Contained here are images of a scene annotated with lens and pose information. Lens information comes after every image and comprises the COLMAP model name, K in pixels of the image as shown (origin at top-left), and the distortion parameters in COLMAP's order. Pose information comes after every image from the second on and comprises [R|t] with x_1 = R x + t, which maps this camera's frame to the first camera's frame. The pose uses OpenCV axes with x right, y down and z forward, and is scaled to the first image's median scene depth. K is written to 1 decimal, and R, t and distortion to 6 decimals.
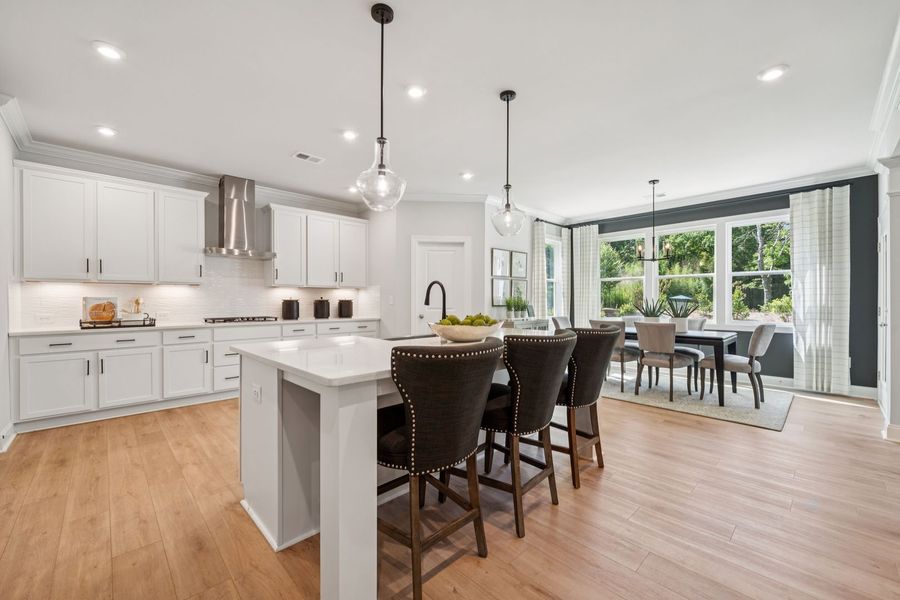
lens RADIAL K [[368.0, 0, 453.2], [0, 368.0, 303.1], [0, 0, 1]] dist [-0.002437, 0.000262]
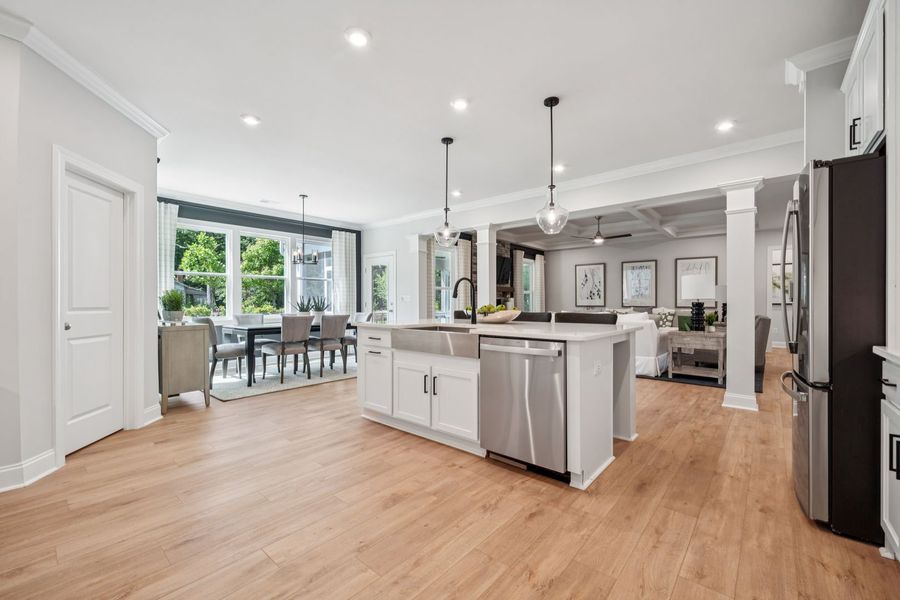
lens RADIAL K [[368.0, 0, 455.7], [0, 368.0, 301.7], [0, 0, 1]] dist [-0.002437, 0.000262]
pose [[-0.094297, -0.001396, 0.995543, -0.848681], [0.006494, 0.999977, 0.002017, 0.009899], [-0.995523, 0.006656, -0.094285, 0.788639]]
